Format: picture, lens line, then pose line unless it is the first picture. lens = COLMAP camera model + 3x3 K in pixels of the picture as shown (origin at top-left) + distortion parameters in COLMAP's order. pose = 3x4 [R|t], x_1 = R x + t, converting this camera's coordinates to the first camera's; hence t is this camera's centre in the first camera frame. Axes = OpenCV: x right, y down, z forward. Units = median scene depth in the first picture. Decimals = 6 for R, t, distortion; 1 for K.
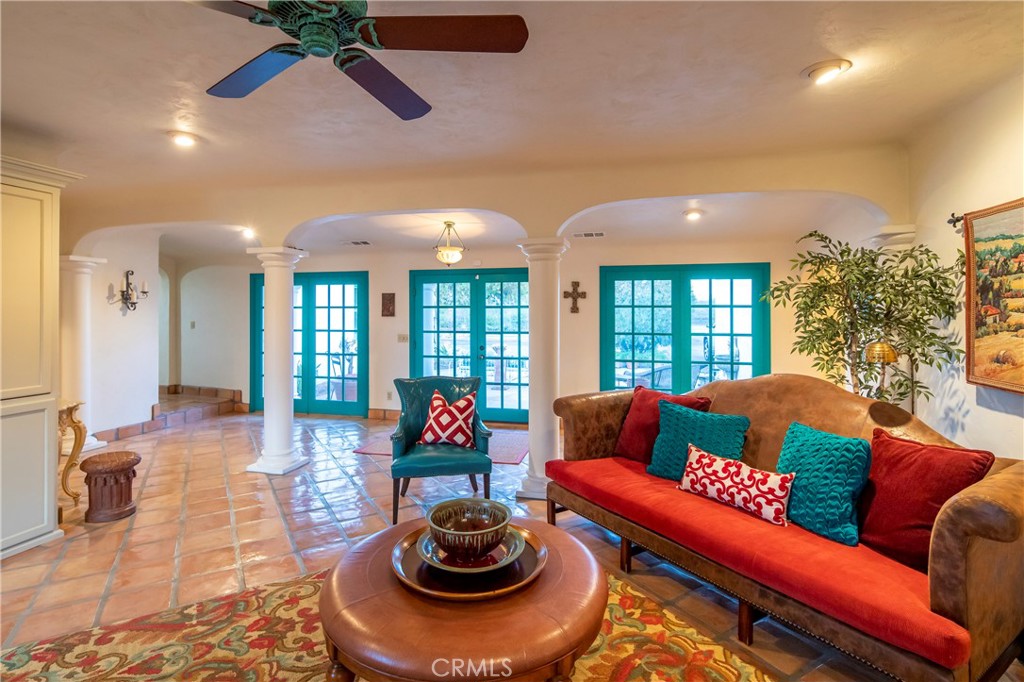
lens RADIAL K [[500.2, 0, 507.2], [0, 500.2, 311.0], [0, 0, 1]] dist [-0.002930, -0.001217]
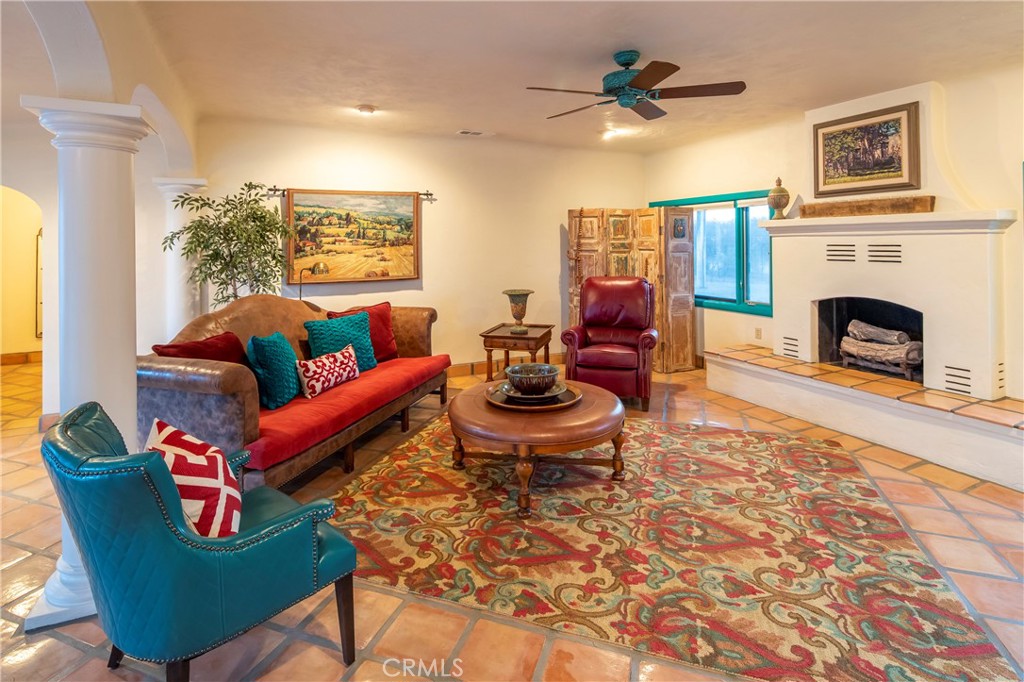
lens RADIAL K [[500.2, 0, 506.2], [0, 500.2, 240.3], [0, 0, 1]] dist [-0.002930, -0.001217]
pose [[-0.637012, 0.008000, 0.770812, -0.955078], [0.008142, 0.999960, -0.003649, -0.000283], [-0.770811, 0.003951, -0.637052, 1.584948]]
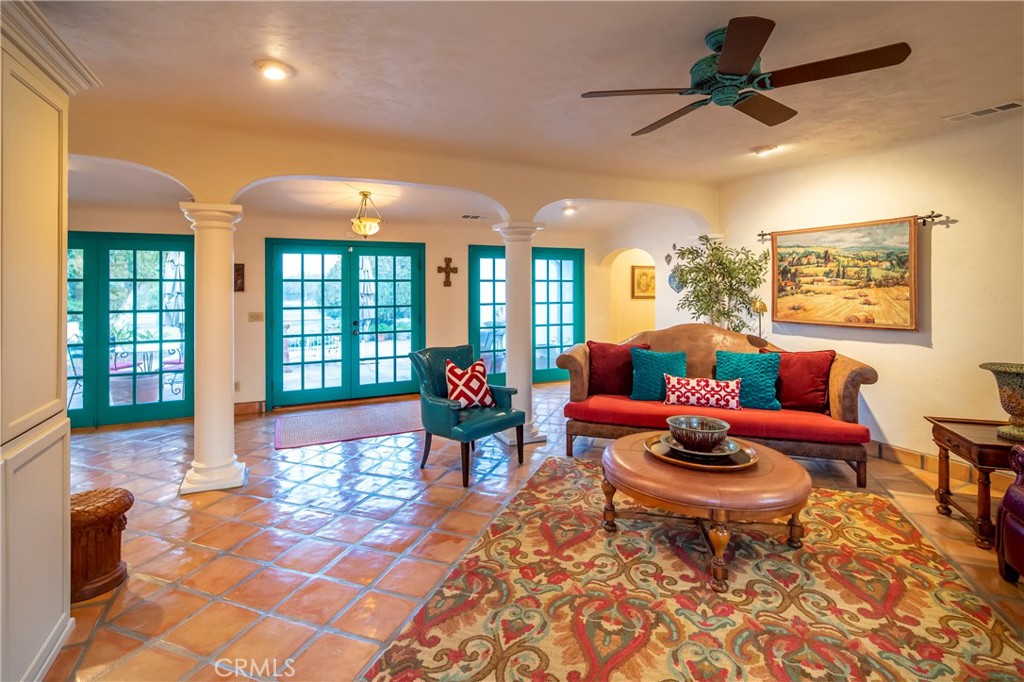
lens RADIAL K [[500.2, 0, 506.8], [0, 500.2, 289.9], [0, 0, 1]] dist [-0.002930, -0.001217]
pose [[0.778093, -0.007748, 0.628101, -1.081260], [0.002332, 0.999953, 0.009445, 0.003339], [-0.628145, -0.005884, 0.778074, 0.167682]]
